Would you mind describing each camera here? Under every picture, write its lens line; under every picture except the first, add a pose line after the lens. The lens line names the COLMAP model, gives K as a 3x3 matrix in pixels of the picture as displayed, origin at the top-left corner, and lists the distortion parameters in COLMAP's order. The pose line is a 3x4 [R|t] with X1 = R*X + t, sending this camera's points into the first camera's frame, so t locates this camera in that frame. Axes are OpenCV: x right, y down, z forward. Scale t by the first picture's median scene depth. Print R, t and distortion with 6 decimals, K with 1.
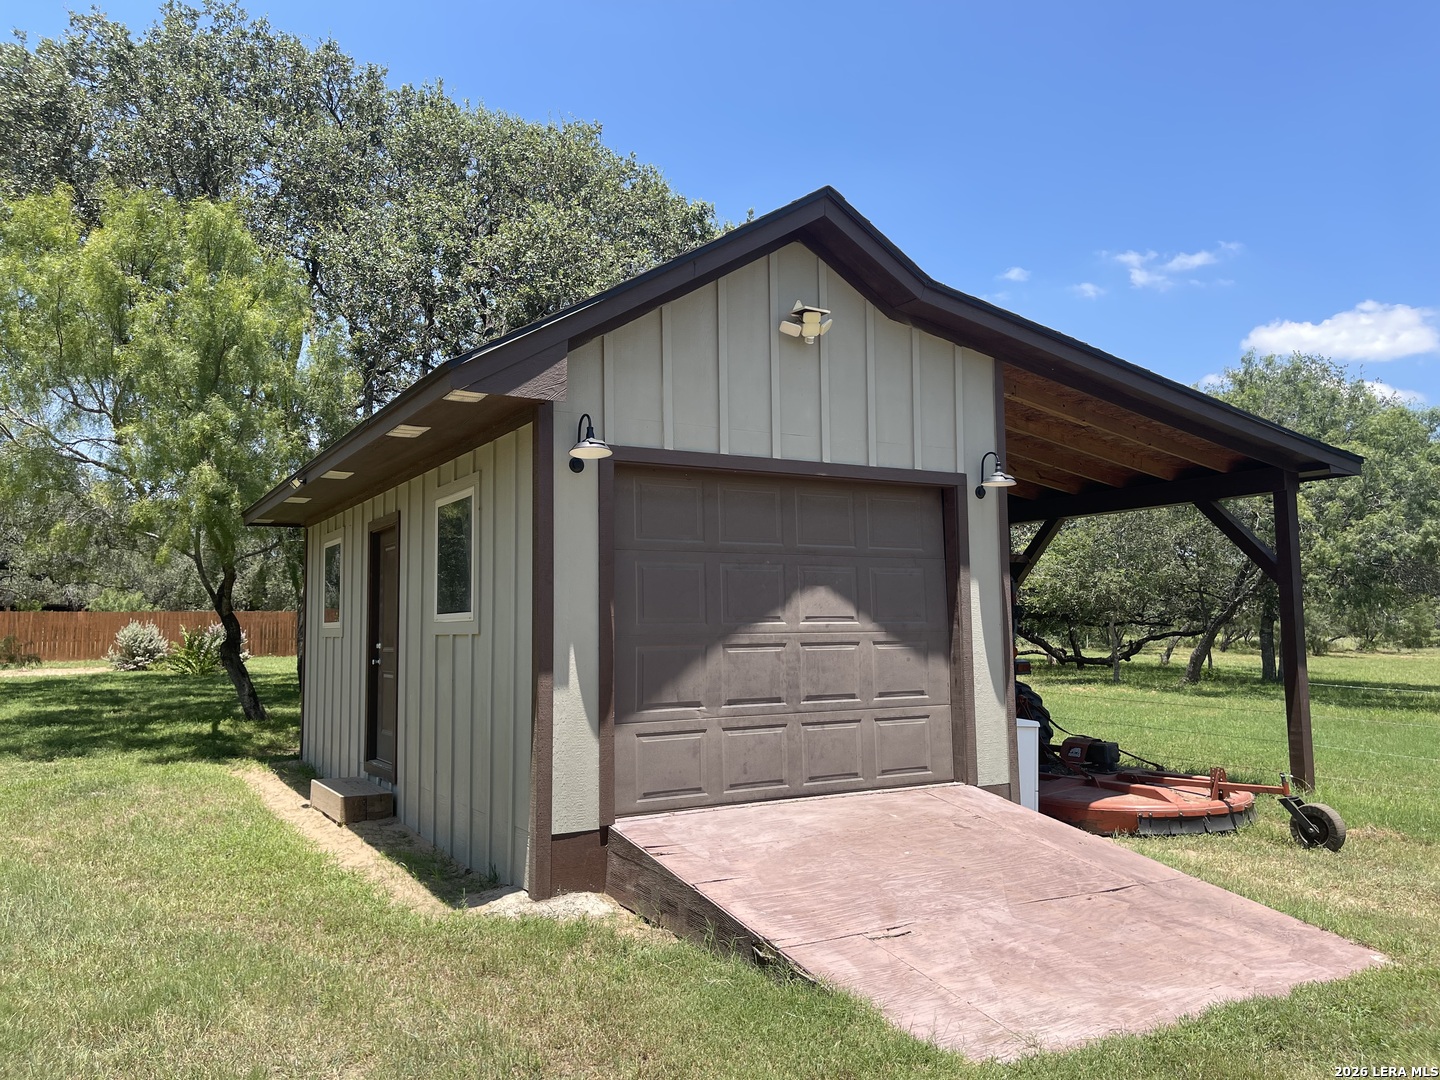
lens RADIAL K [[1057.9, 0, 724.3], [0, 1057.9, 534.9], [0, 0, 1]] dist [0.079763, -0.103669]
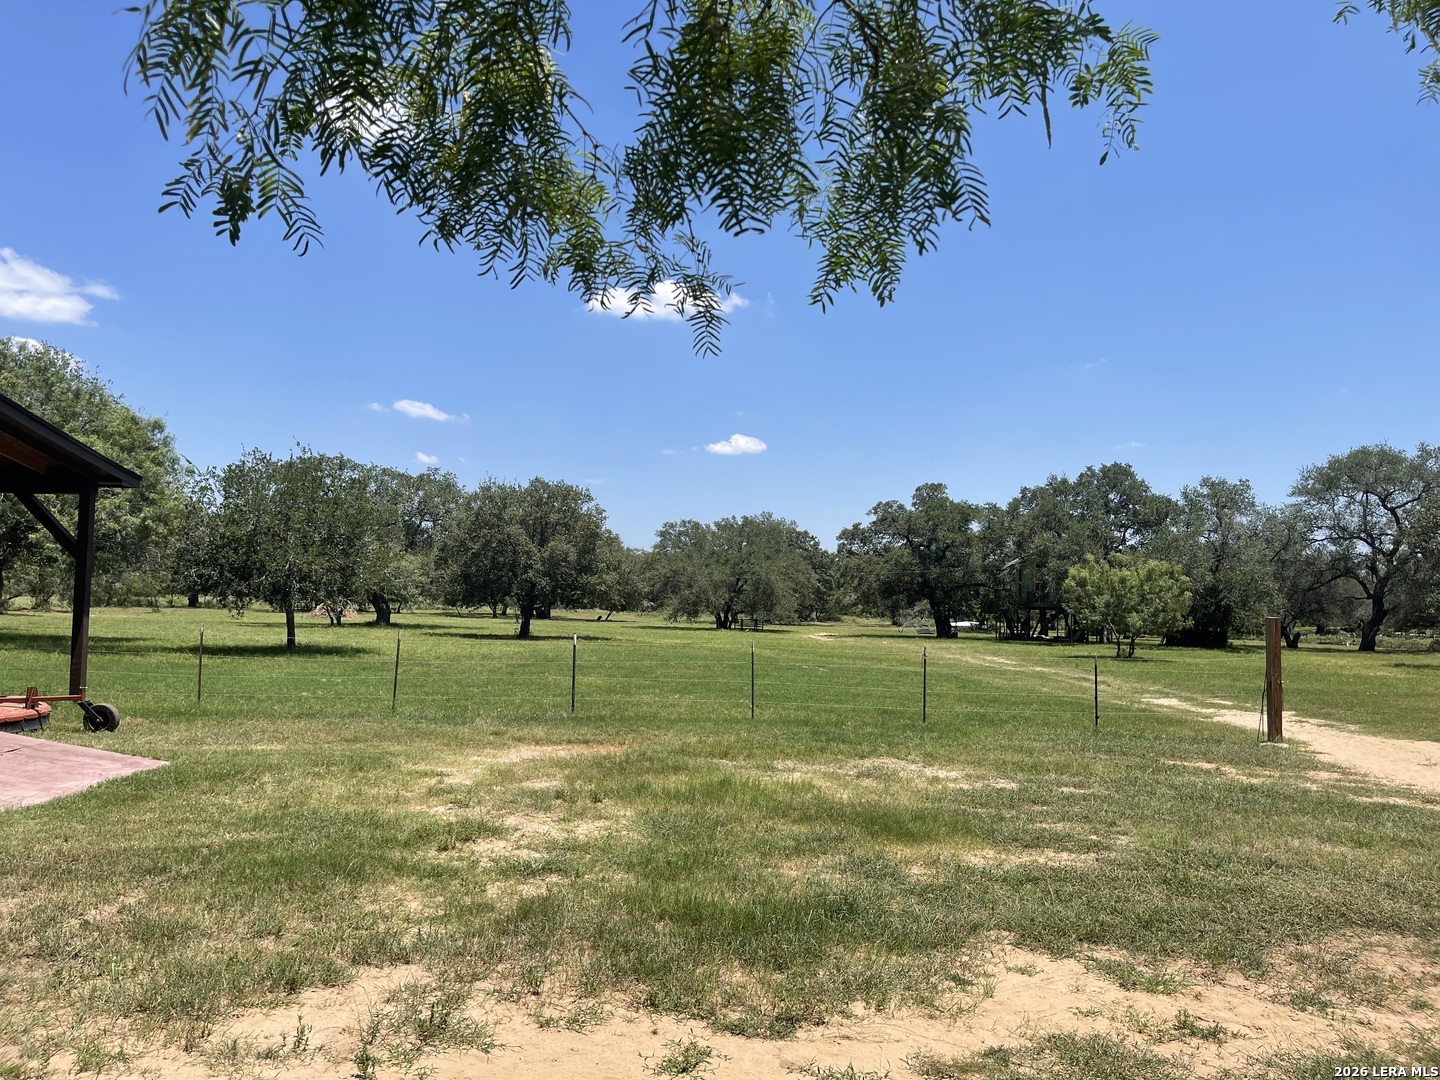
lens RADIAL K [[1057.9, 0, 724.3], [0, 1057.9, 534.9], [0, 0, 1]] dist [0.079763, -0.103669]
pose [[0.441054, 0.066328, 0.895026, -0.375088], [-0.099560, 0.994726, -0.024655, -0.035776], [-0.891941, -0.078234, 0.445332, -0.388998]]
